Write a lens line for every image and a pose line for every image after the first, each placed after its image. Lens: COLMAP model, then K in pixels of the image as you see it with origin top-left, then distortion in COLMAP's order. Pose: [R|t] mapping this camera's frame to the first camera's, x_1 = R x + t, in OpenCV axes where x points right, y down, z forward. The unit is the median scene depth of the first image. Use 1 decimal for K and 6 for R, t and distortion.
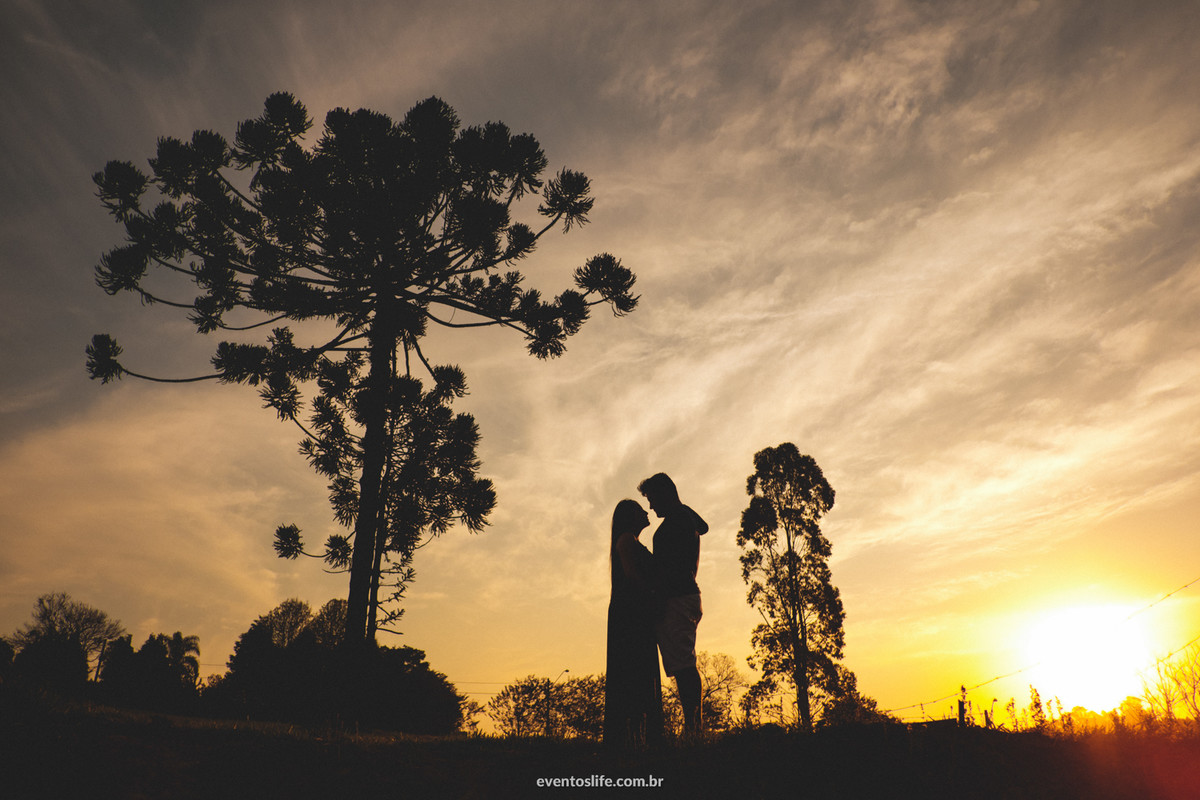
lens RADIAL K [[938.7, 0, 607.7], [0, 938.7, 402.3], [0, 0, 1]] dist [-0.002738, -0.067935]
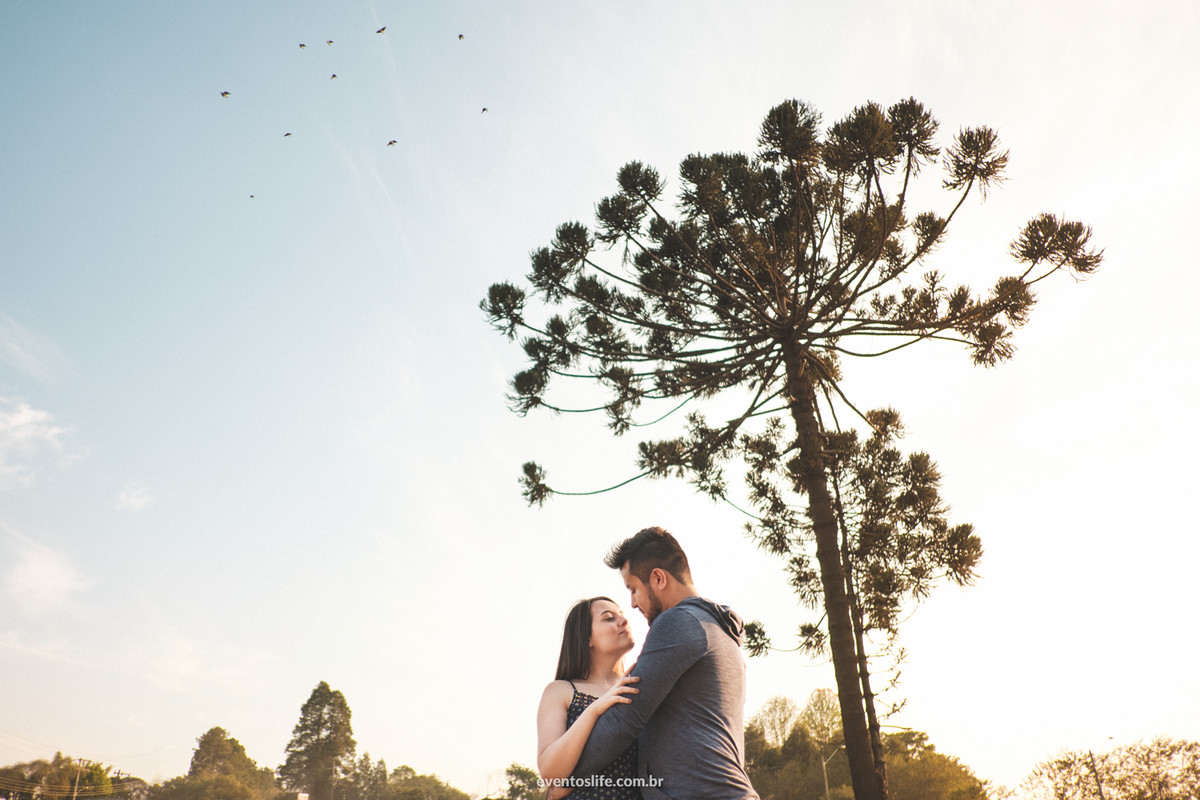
lens RADIAL K [[938.7, 0, 607.7], [0, 938.7, 402.3], [0, 0, 1]] dist [-0.002738, -0.067935]
pose [[0.874473, -0.258586, -0.410401, -0.039201], [0.223475, 0.965691, -0.132289, 0.018393], [0.430529, 0.023969, 0.902258, 0.129325]]
